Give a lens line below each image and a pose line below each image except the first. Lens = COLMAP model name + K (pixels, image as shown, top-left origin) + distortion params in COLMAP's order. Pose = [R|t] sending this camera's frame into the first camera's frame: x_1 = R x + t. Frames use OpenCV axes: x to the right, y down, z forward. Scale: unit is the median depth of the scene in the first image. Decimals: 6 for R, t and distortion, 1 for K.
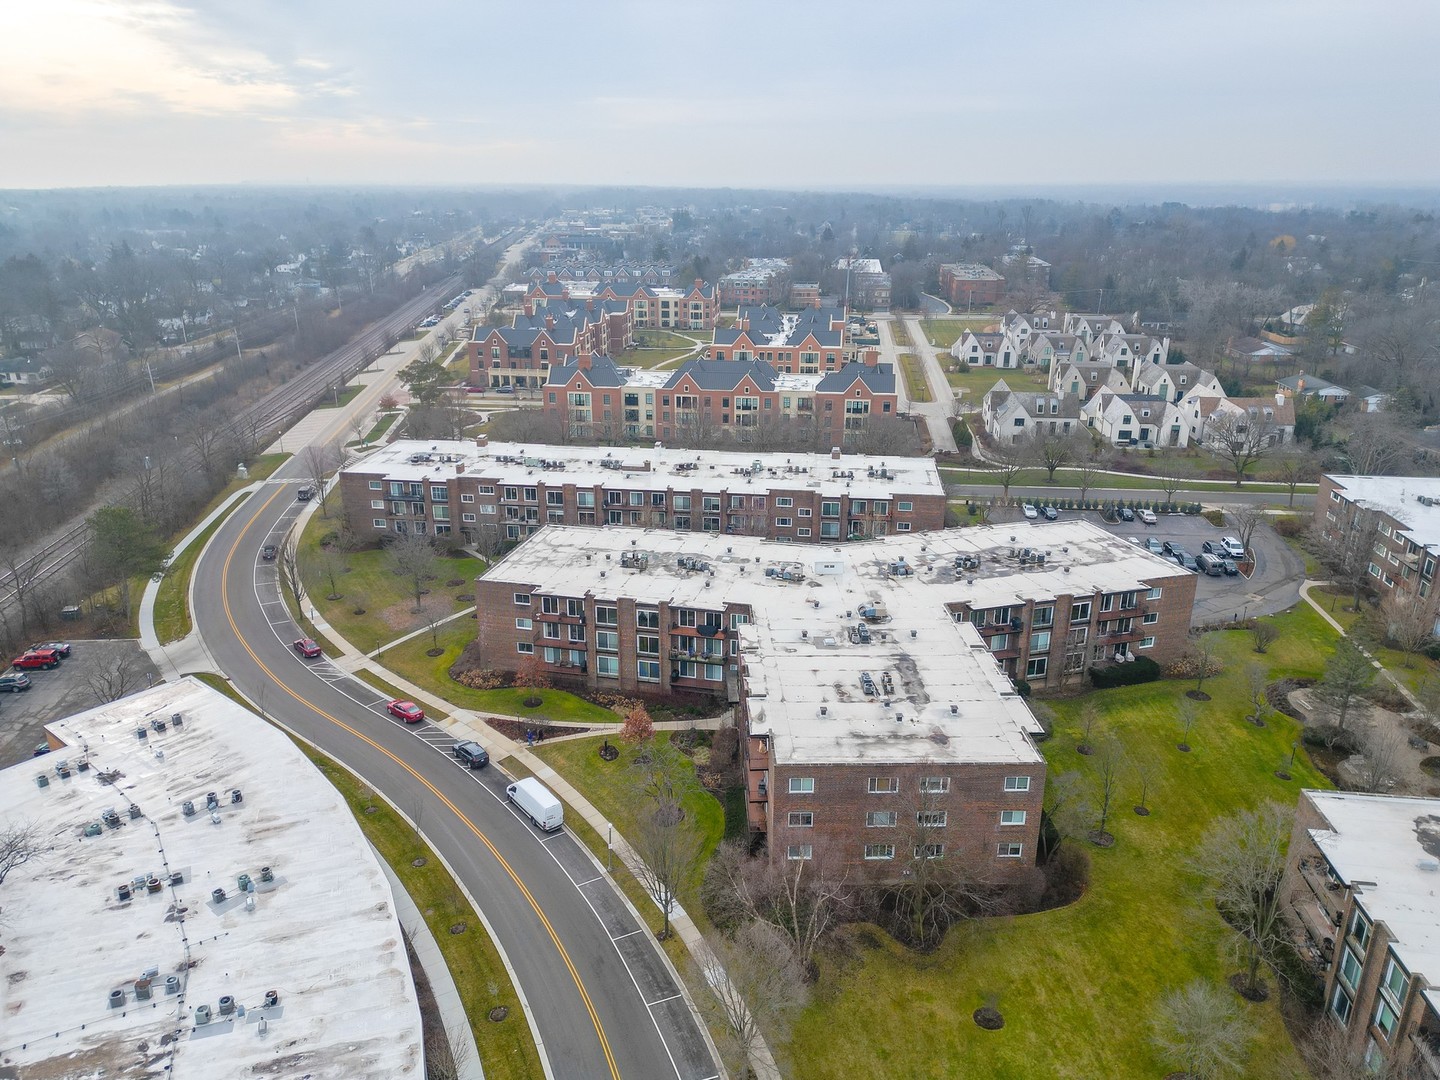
lens RADIAL K [[1004.4, 0, 718.3], [0, 1004.4, 534.9], [0, 0, 1]] dist [0.064597, -0.048649]
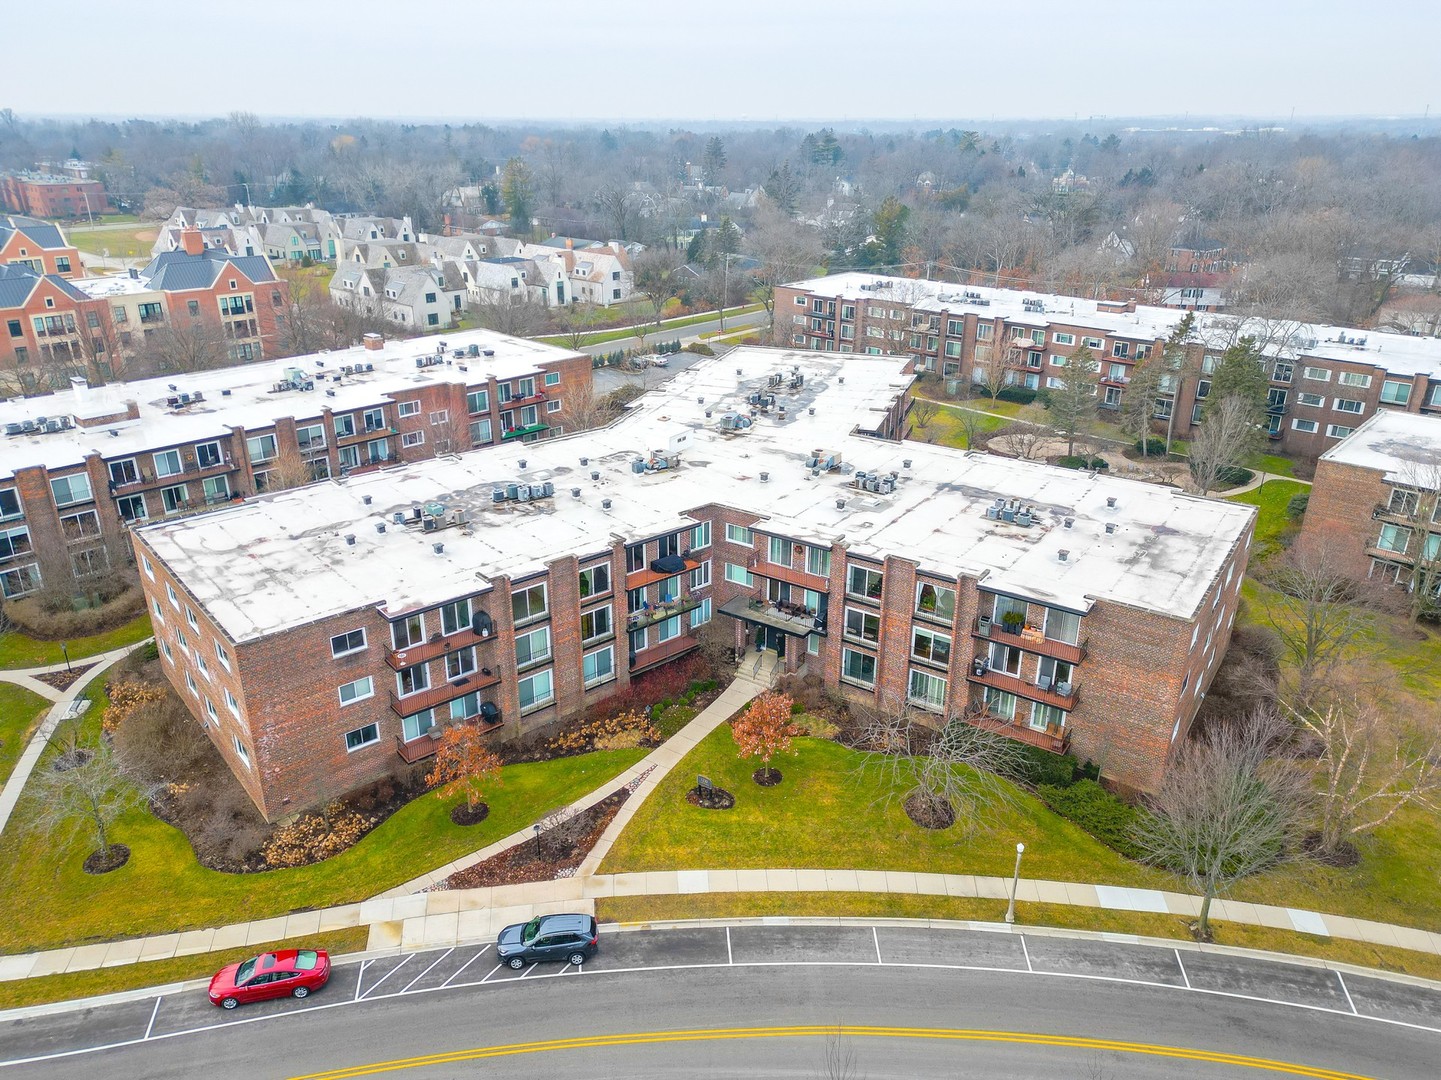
lens RADIAL K [[1005.1, 0, 718.8], [0, 1005.1, 534.9], [0, 0, 1]] dist [0.064597, -0.048649]
pose [[0.593602, -0.306701, 0.744023, -0.437192], [0.263013, 0.947696, 0.180820, -0.027147], [-0.760566, 0.088353, 0.643221, 0.544124]]
